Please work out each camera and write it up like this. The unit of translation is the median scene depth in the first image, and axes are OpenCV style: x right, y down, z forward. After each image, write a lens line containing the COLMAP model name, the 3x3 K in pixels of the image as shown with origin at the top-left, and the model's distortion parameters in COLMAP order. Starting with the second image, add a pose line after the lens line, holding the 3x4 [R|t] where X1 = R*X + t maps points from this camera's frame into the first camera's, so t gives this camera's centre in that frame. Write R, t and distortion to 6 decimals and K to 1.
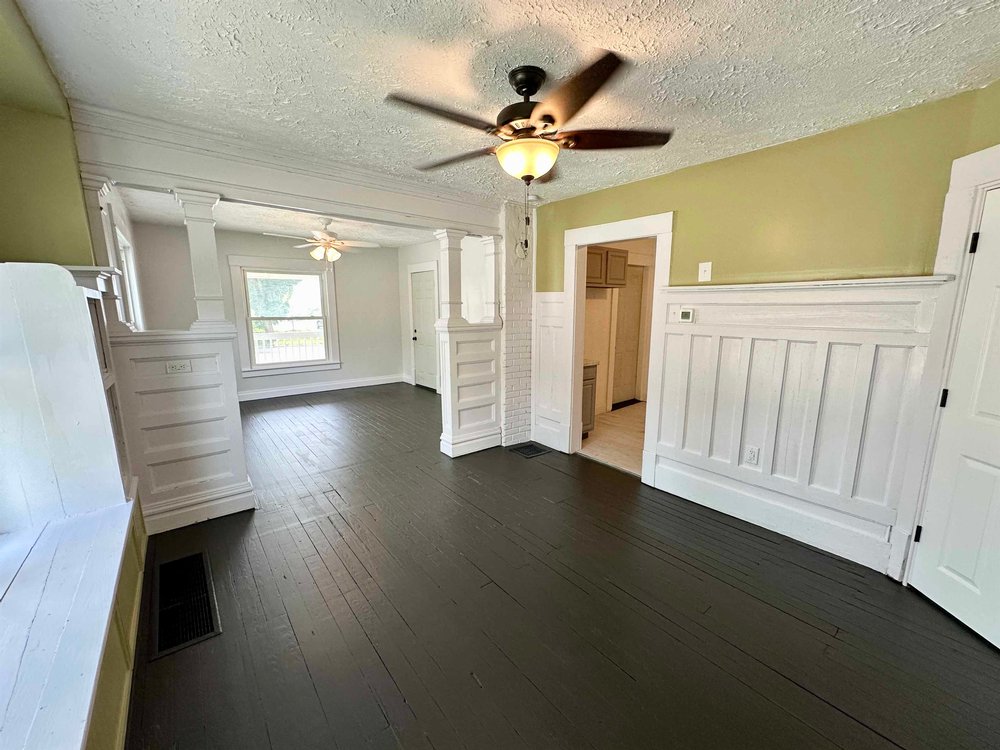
lens RADIAL K [[397.3, 0, 501.4], [0, 397.3, 376.0], [0, 0, 1]] dist [-0.001789, 0.001058]
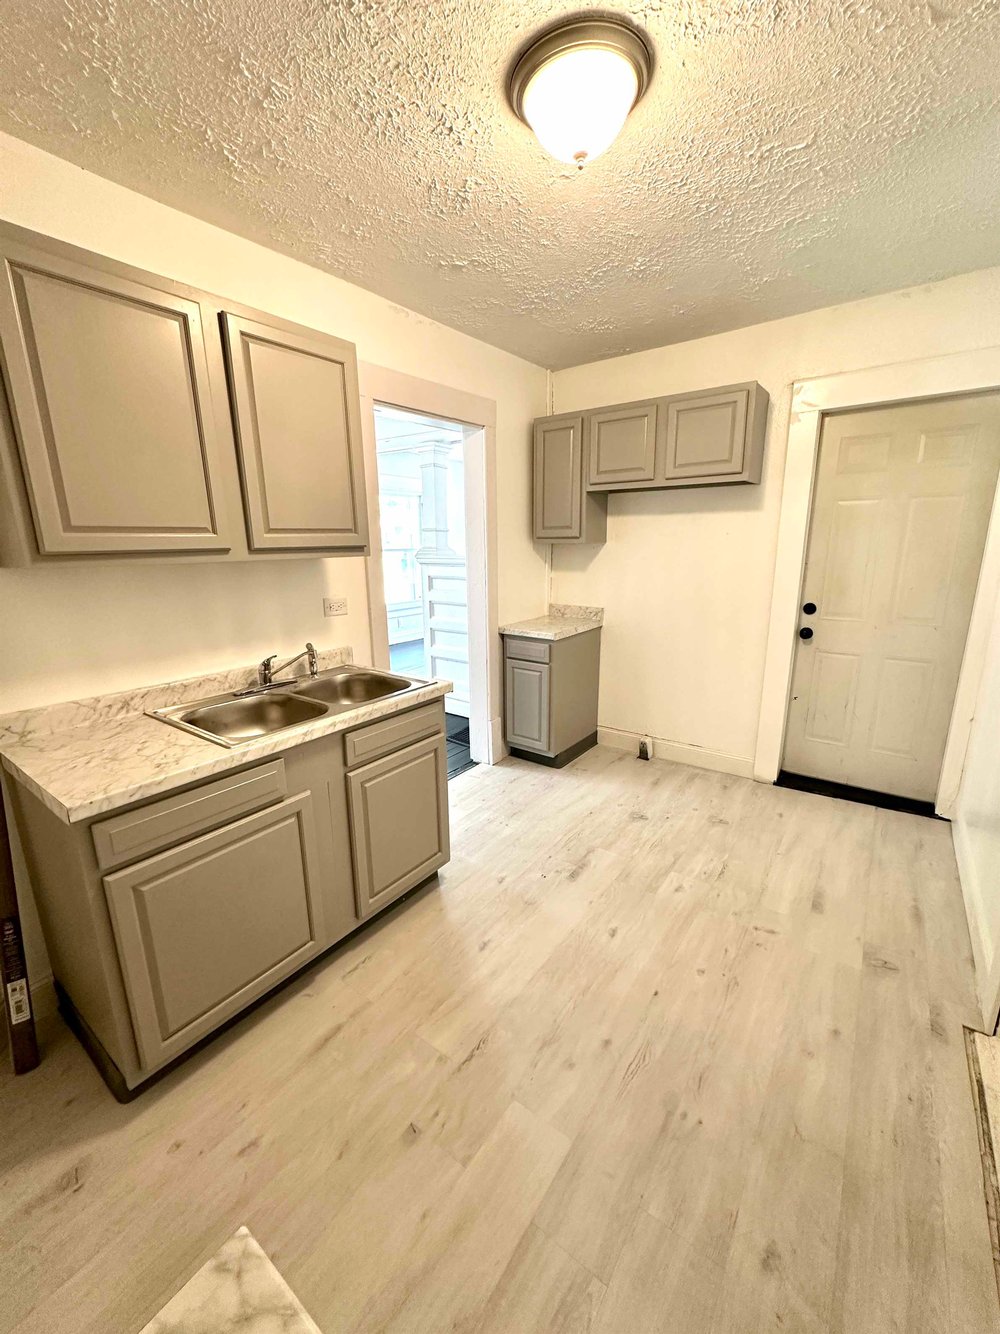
lens RADIAL K [[530.0, 0, 501.0], [0, 530.0, 663.3], [0, 0, 1]] dist [-0.001789, 0.001058]
pose [[0.254308, 0.215086, -0.942903, 1.309333], [-0.158773, 0.971013, 0.178676, -0.164917], [0.954001, 0.104269, 0.281086, 1.052851]]
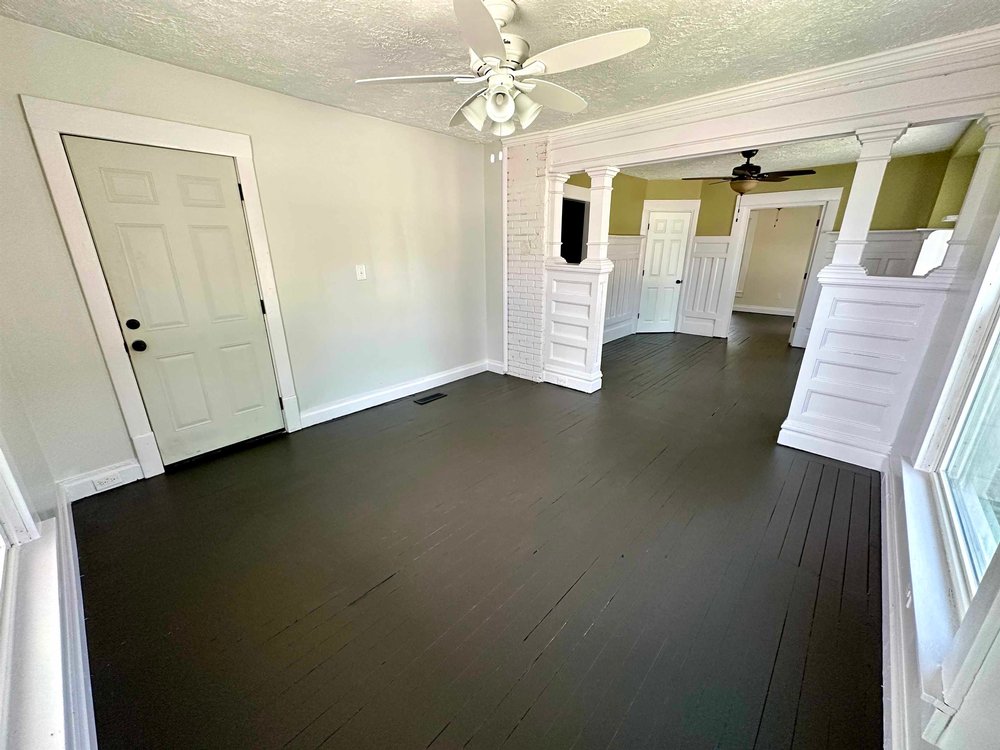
lens RADIAL K [[397.3, 0, 505.5], [0, 397.3, 377.9], [0, 0, 1]] dist [-0.001789, 0.001058]
pose [[-0.154848, -0.315602, 0.936172, -1.434417], [0.172735, 0.924356, 0.340190, -0.313691], [-0.972720, 0.214387, -0.088619, 1.729260]]
